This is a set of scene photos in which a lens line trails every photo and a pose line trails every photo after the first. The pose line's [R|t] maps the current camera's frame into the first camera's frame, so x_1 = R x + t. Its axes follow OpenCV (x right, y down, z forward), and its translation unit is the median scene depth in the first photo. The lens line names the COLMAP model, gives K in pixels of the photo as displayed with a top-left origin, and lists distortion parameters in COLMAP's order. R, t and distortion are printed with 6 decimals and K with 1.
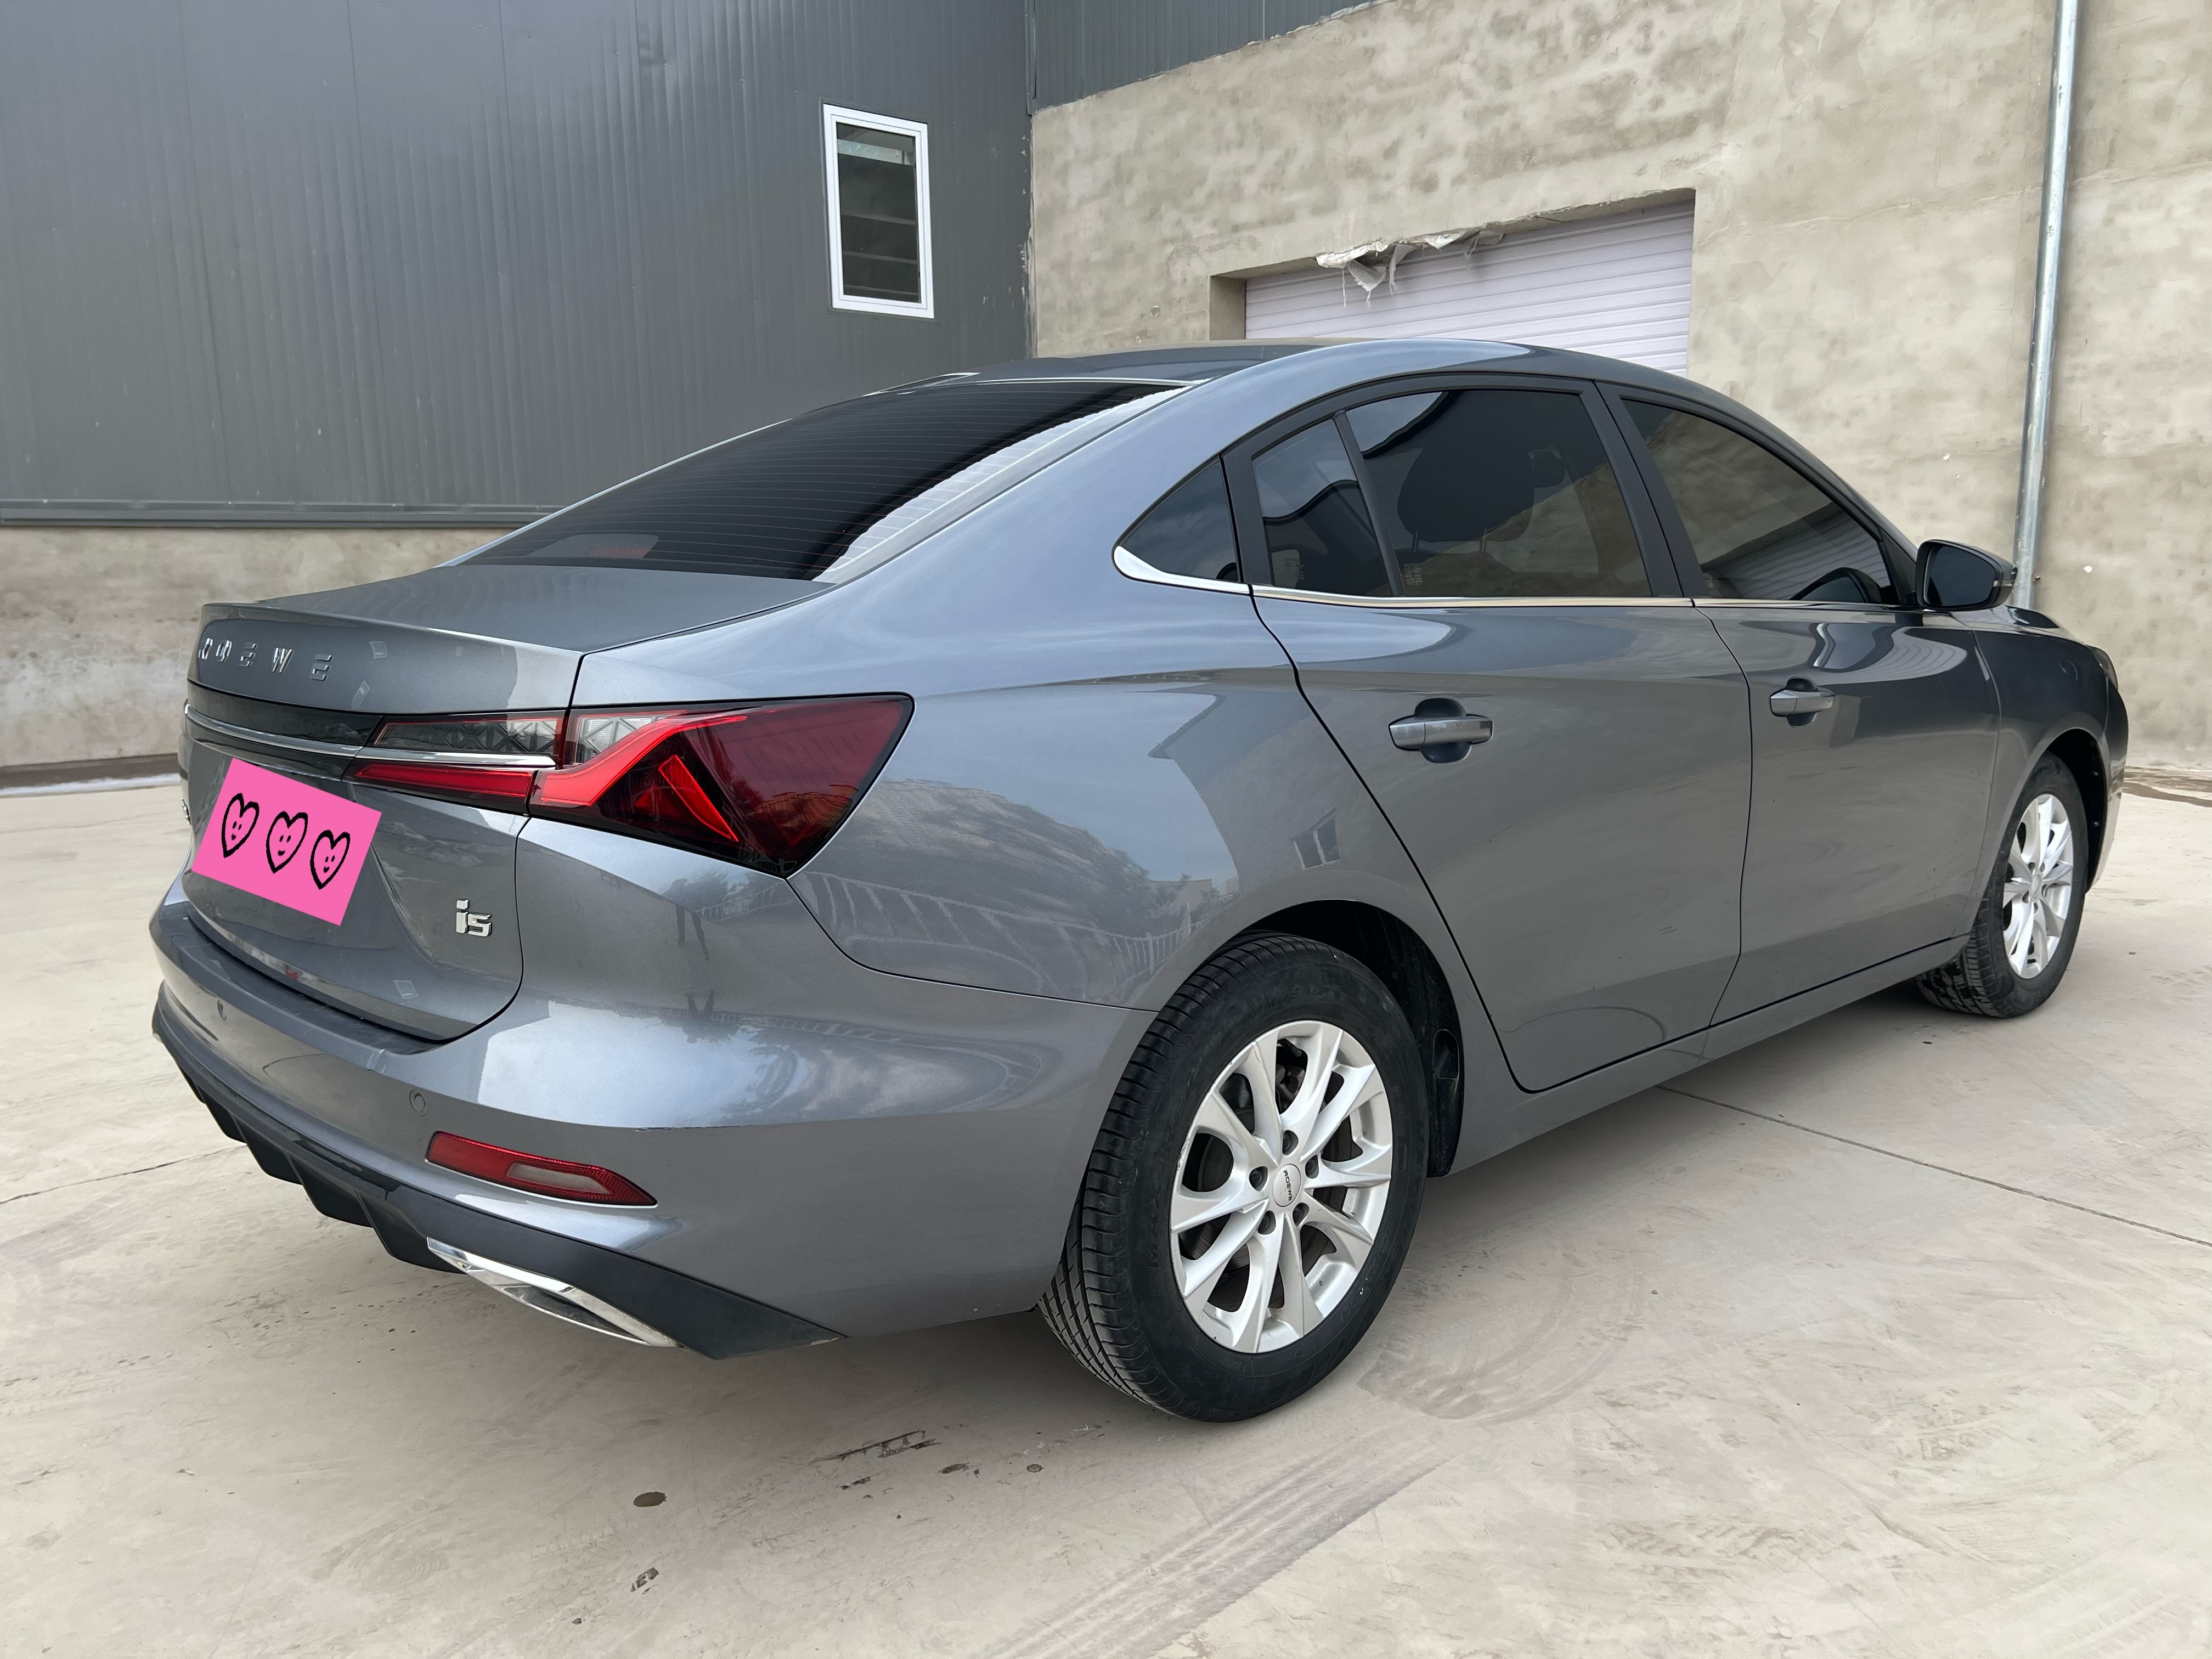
lens RADIAL K [[1677.5, 0, 1095.0], [0, 1677.5, 828.6], [0, 0, 1]] dist [0.028748, 0.001877]
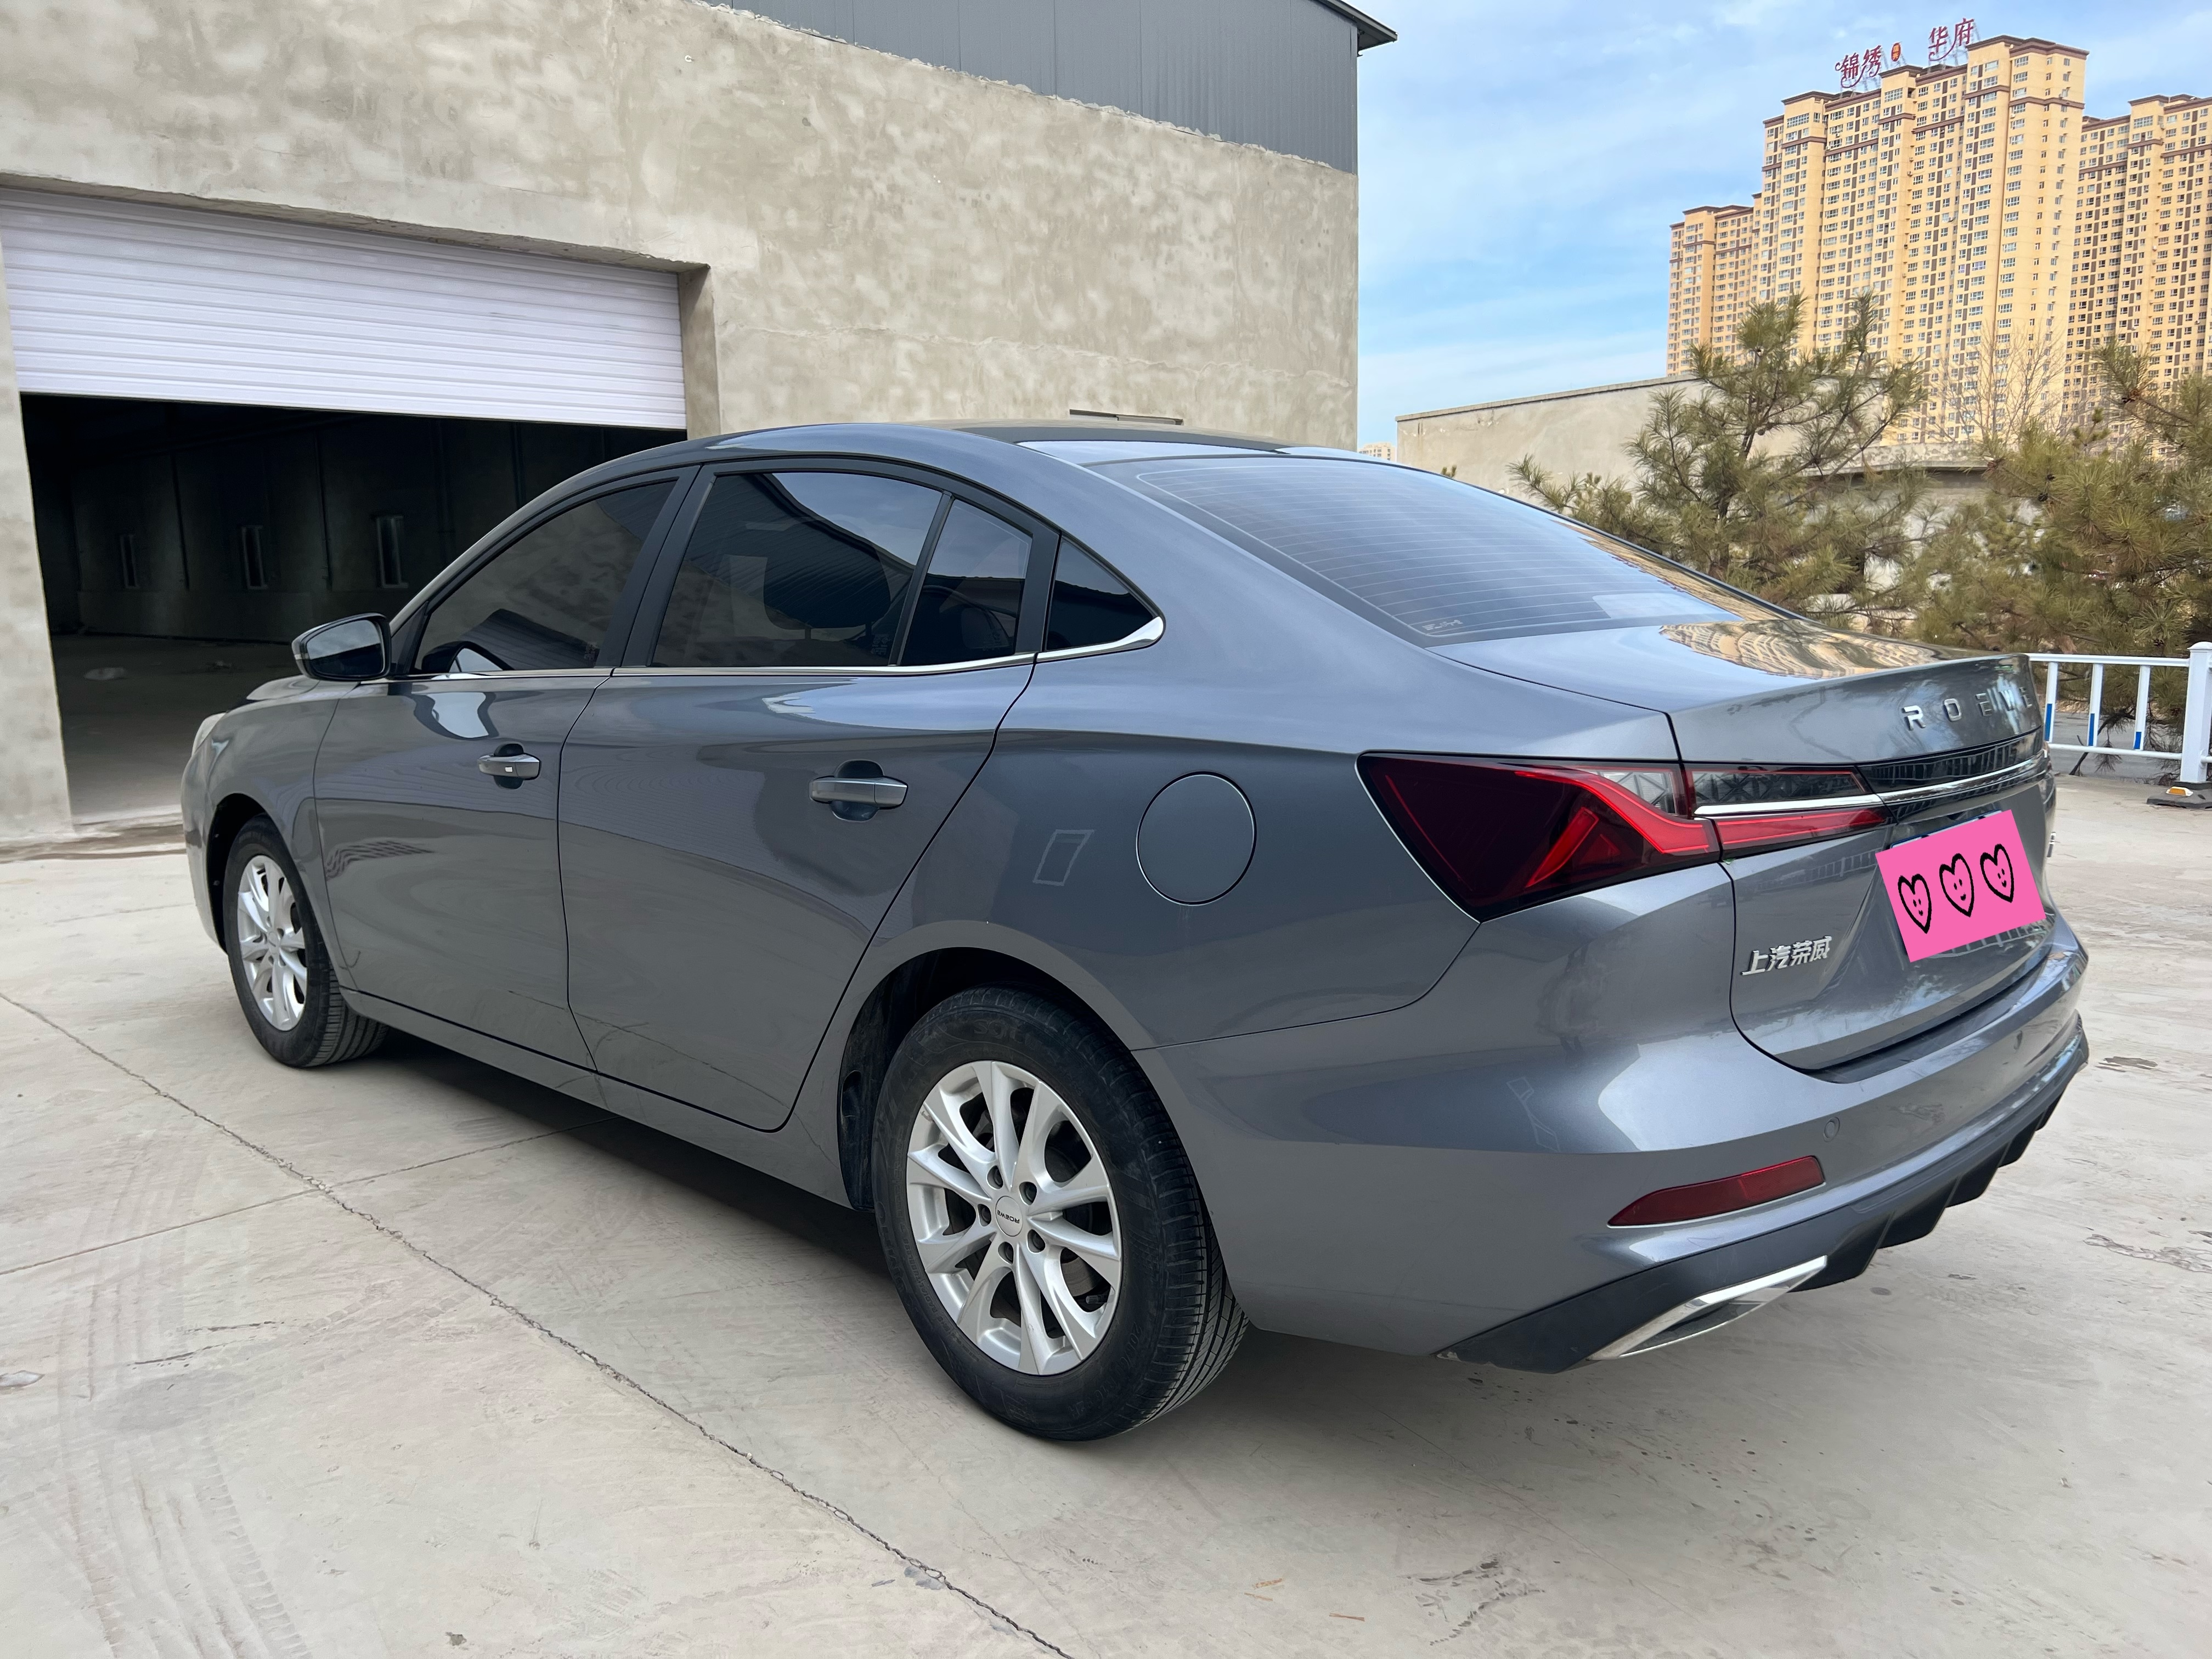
lens RADIAL K [[1672.3, 0, 1116.6], [0, 1672.3, 804.3], [0, 0, 1]] dist [0.055899, -0.001641]
pose [[-0.076193, -0.123899, 0.989365, -0.323613], [0.177183, 0.974775, 0.135717, -0.061970], [-0.981224, 0.185639, -0.052318, 0.336427]]
